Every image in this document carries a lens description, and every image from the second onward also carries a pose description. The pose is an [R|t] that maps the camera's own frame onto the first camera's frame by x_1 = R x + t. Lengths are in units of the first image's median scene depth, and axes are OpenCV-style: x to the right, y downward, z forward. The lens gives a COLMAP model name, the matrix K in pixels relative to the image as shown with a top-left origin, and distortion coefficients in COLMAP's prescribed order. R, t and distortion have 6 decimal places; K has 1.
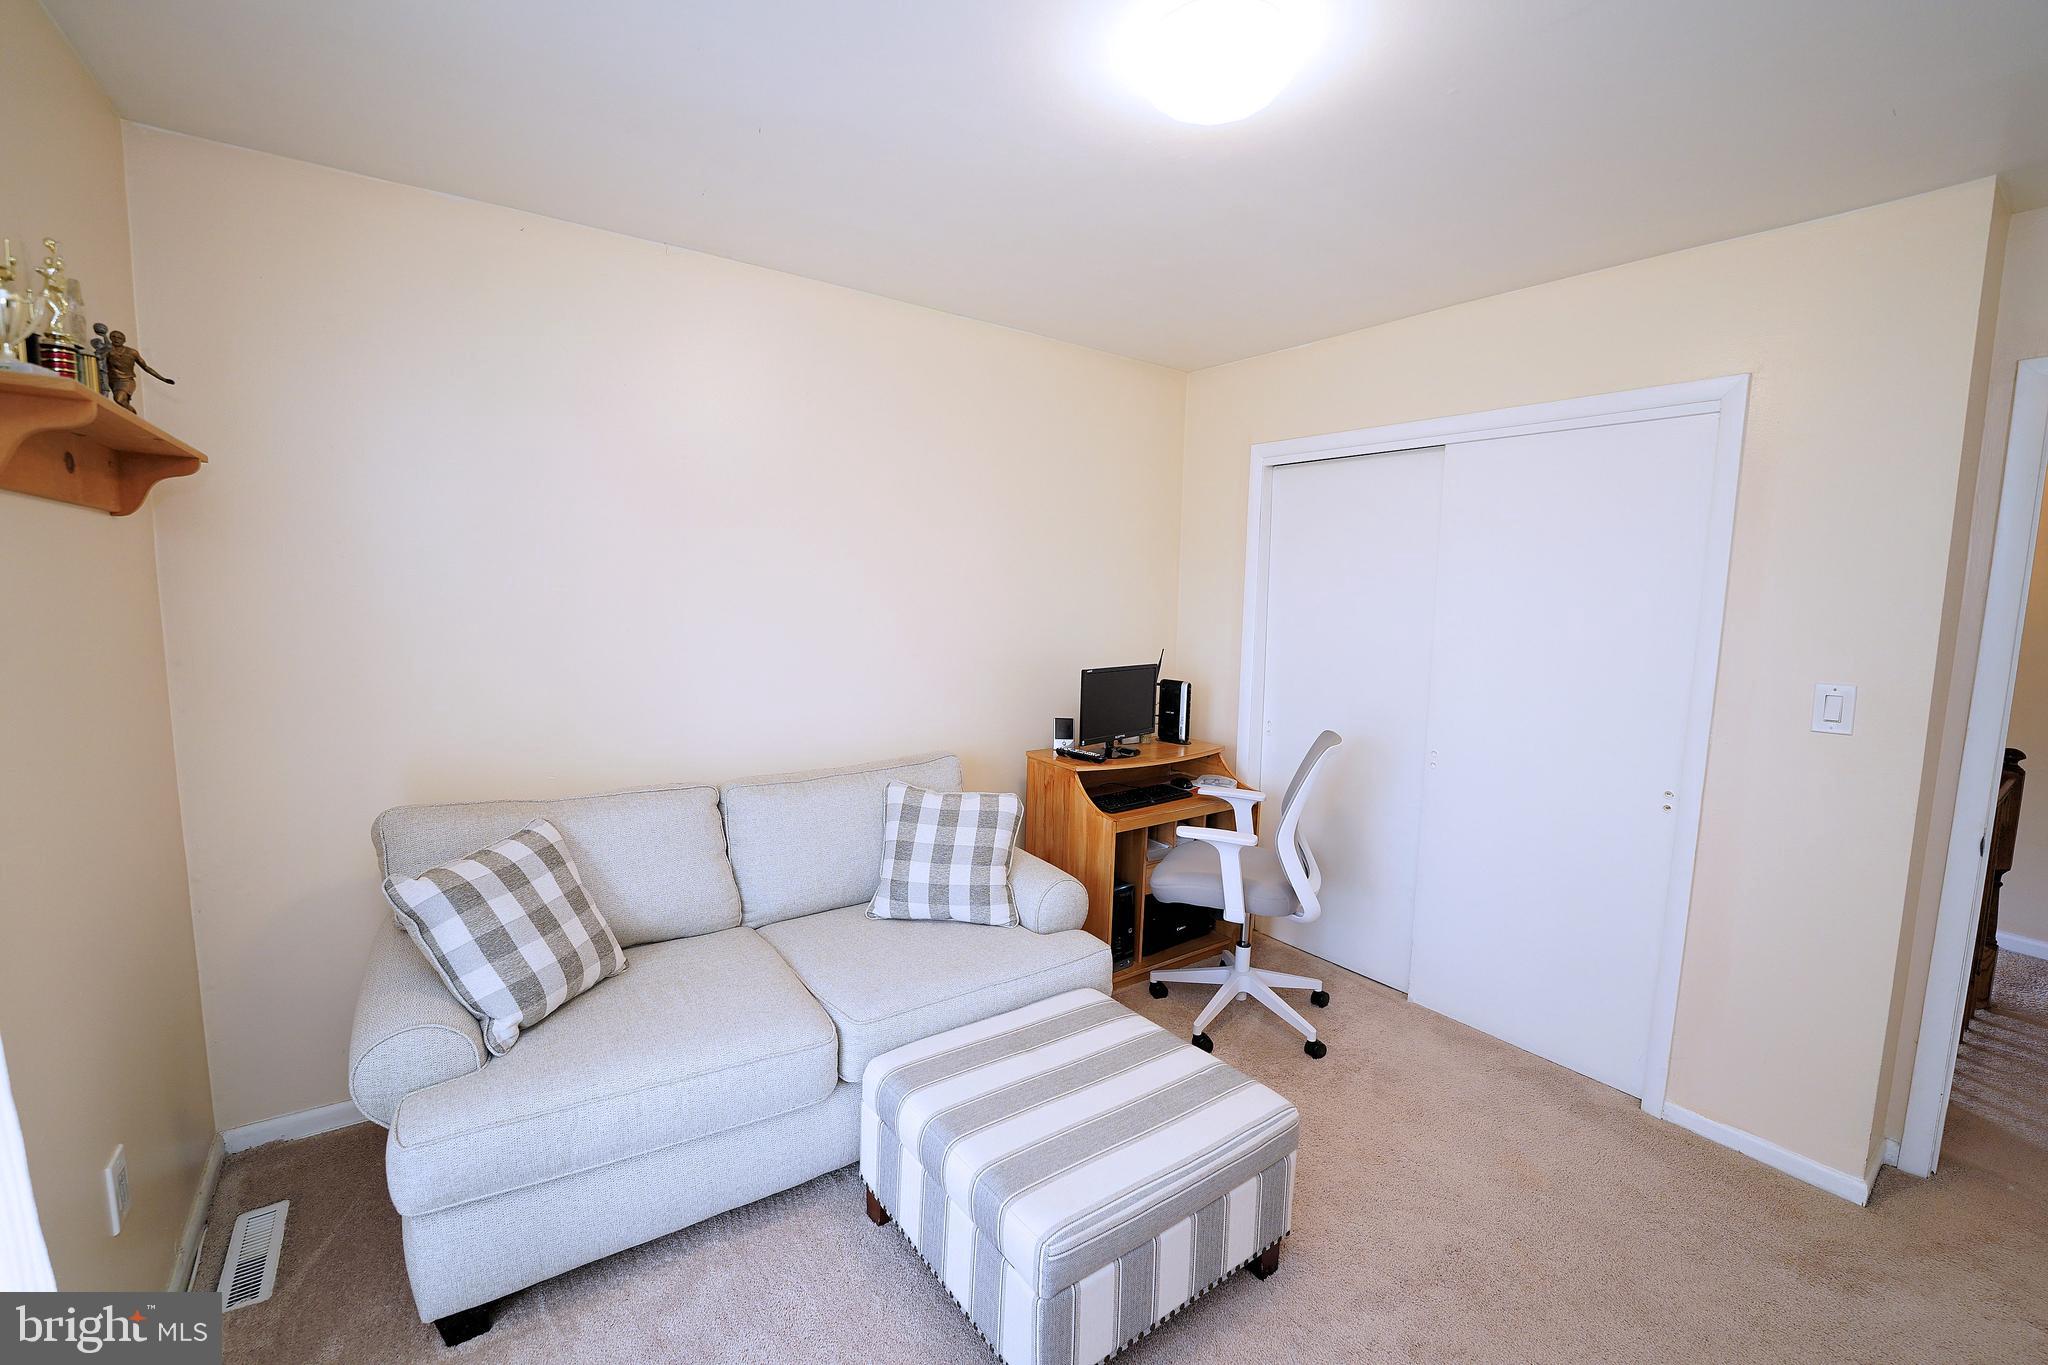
lens RADIAL K [[834.0, 0, 1024.0], [0, 834.0, 682.5], [0, 0, 1]] dist [-0.026340, 0.000299]
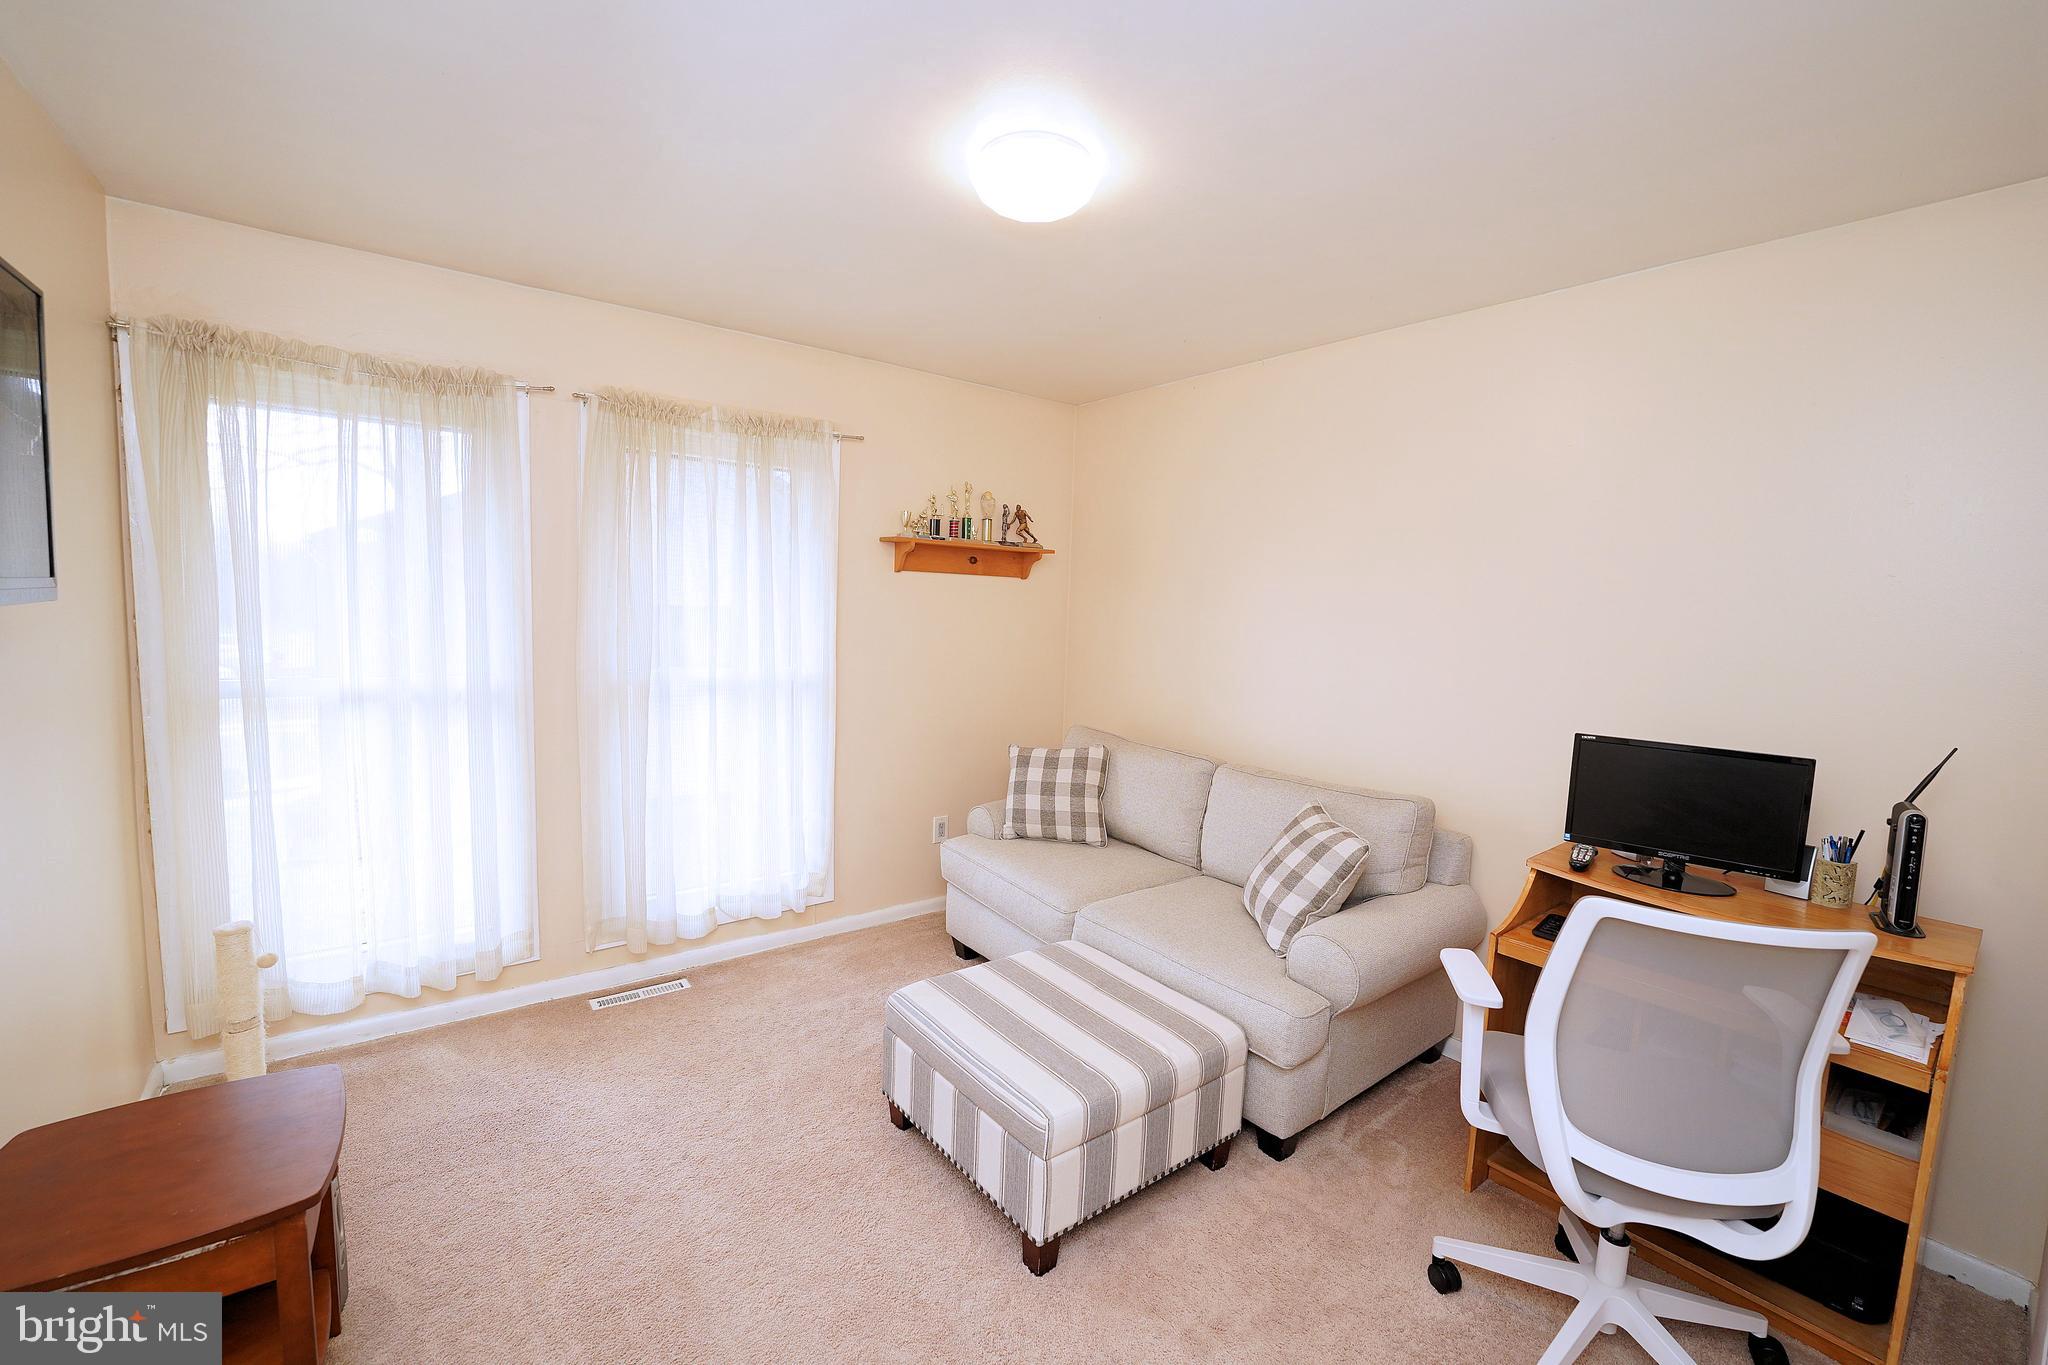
lens RADIAL K [[834.0, 0, 1024.0], [0, 834.0, 682.5], [0, 0, 1]] dist [-0.026340, 0.000299]
pose [[0.032295, 0.070228, -0.997008, 1.285739], [-0.145616, 0.987215, 0.064822, -0.058777], [0.988814, 0.143087, 0.042109, 0.862765]]
